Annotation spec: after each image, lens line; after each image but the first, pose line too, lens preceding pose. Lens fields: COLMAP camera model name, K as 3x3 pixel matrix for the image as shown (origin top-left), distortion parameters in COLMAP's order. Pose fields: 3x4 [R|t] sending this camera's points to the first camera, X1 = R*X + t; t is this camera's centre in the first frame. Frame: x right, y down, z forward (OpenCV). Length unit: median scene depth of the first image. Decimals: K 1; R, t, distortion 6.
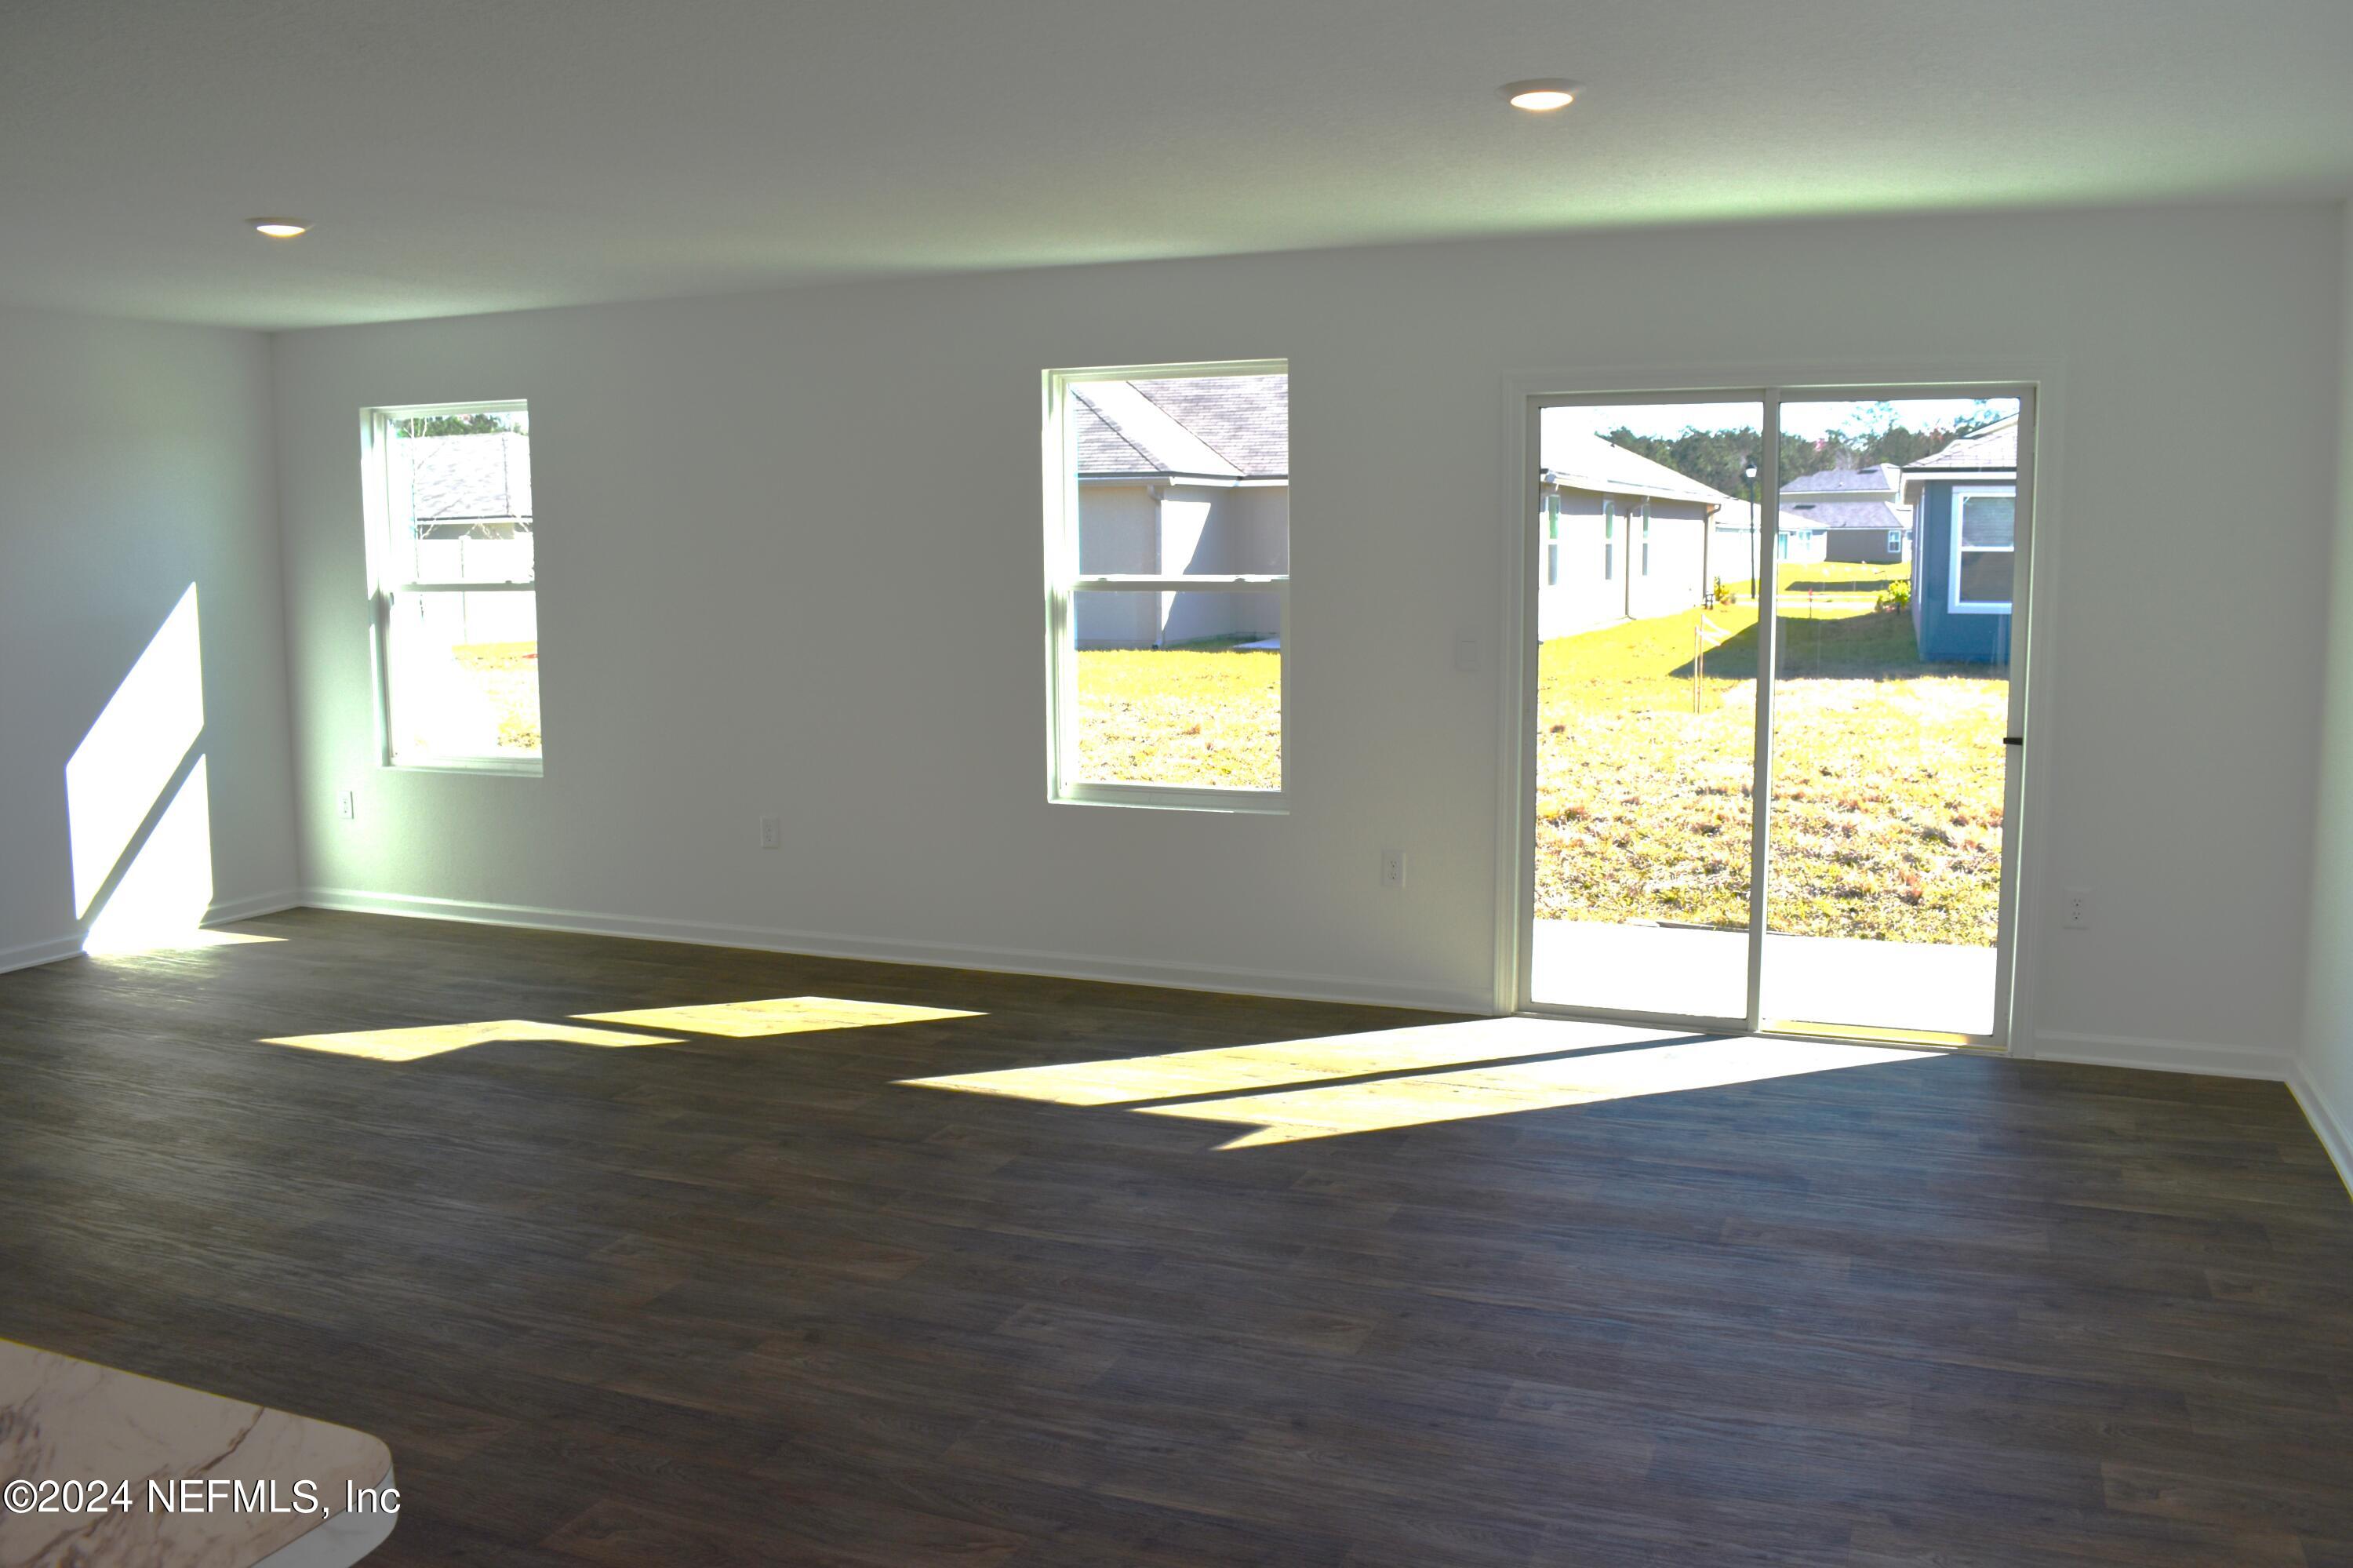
lens RADIAL K [[1852.2, 0, 1173.0], [0, 1852.2, 788.0], [0, 0, 1]] dist [-0.088232, 0.008538]
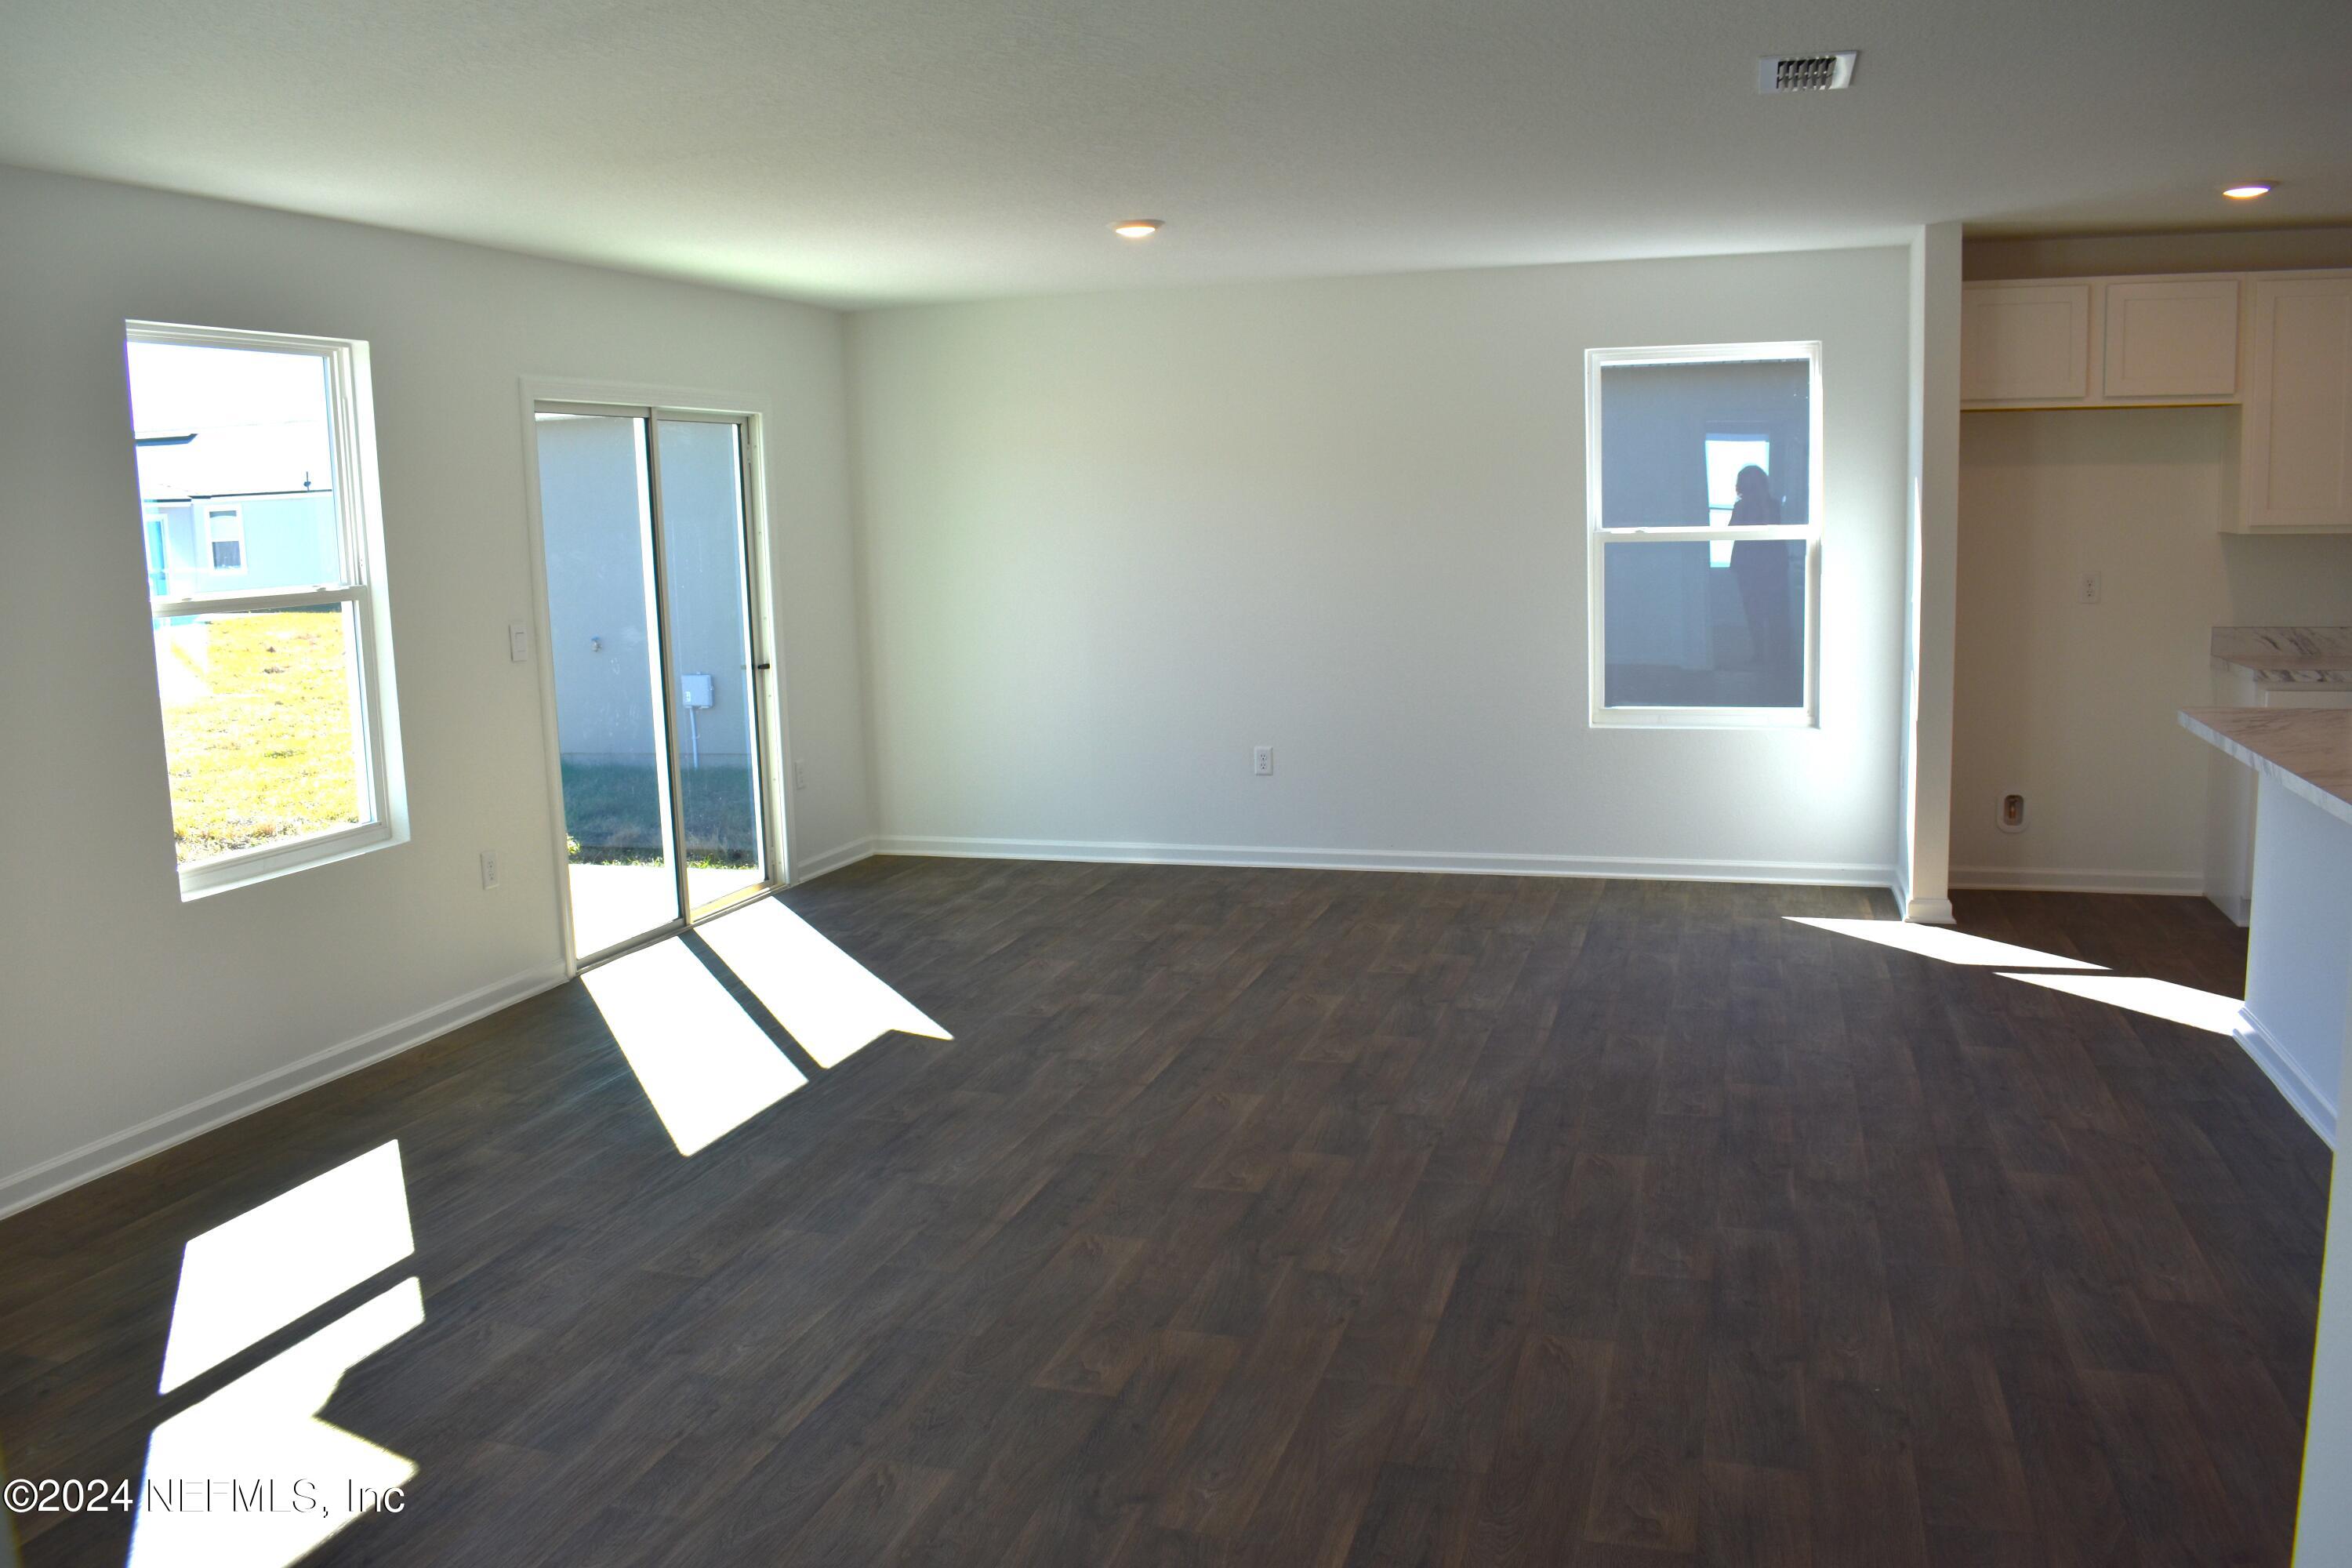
lens RADIAL K [[1851.4, 0, 1166.8], [0, 1851.4, 767.2], [0, 0, 1]] dist [-0.088232, 0.008538]
pose [[-0.082626, -0.128090, 0.988315, -1.100564], [0.158625, 0.977372, 0.139933, -0.110050], [-0.983876, 0.168333, -0.060439, 0.896684]]
